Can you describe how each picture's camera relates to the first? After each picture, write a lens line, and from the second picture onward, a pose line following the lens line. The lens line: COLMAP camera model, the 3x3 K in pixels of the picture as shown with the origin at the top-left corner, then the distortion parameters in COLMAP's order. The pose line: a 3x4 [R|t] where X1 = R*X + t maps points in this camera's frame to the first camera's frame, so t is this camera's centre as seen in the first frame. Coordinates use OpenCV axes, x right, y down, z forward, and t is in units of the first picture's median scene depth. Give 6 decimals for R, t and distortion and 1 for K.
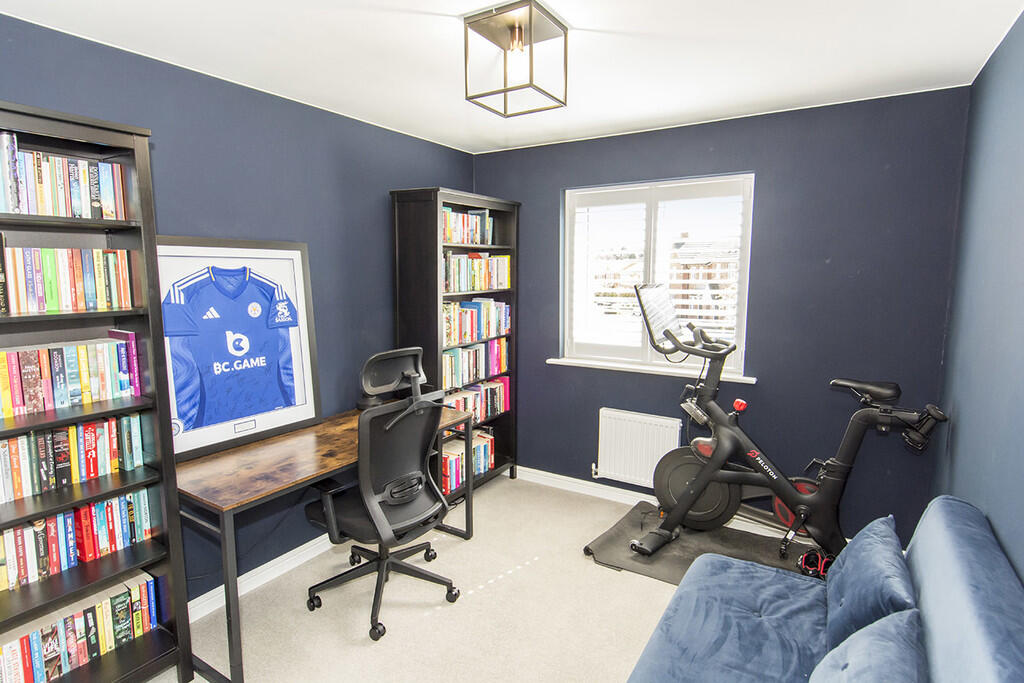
lens RADIAL K [[543.5, 0, 508.3], [0, 543.5, 344.5], [0, 0, 1]] dist [-0.000473, -0.007619]
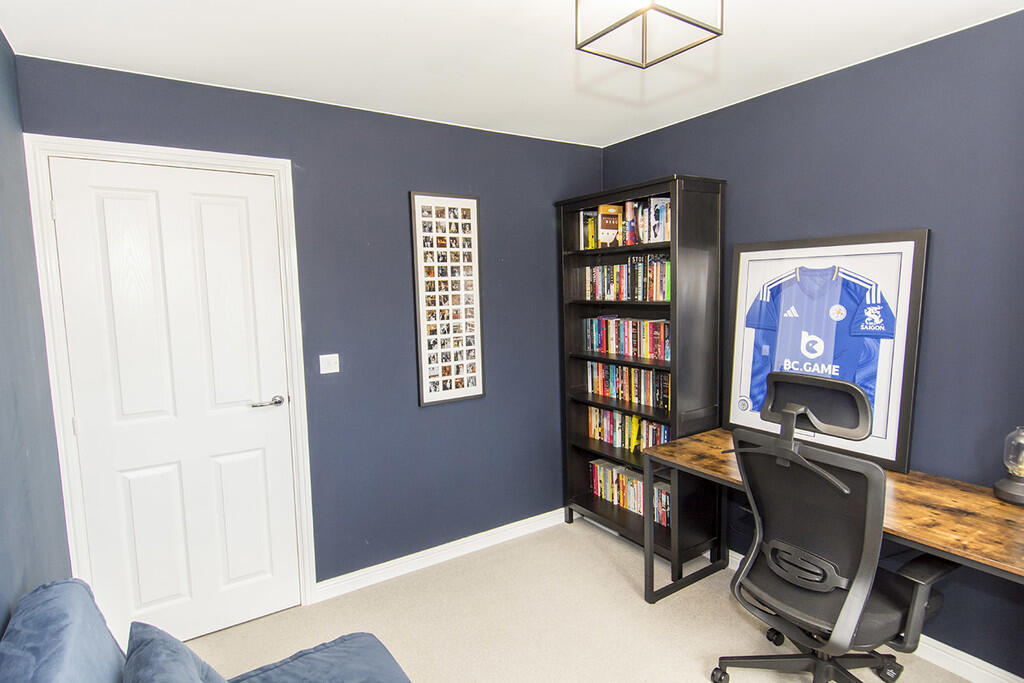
lens RADIAL K [[543.5, 0, 514.8], [0, 543.5, 340.2], [0, 0, 1]] dist [-0.000473, -0.007619]
pose [[-0.425809, 0.097150, -0.899582, 0.601092], [-0.099949, 0.983084, 0.153478, -0.106908], [0.899276, 0.155264, -0.408897, 0.918094]]
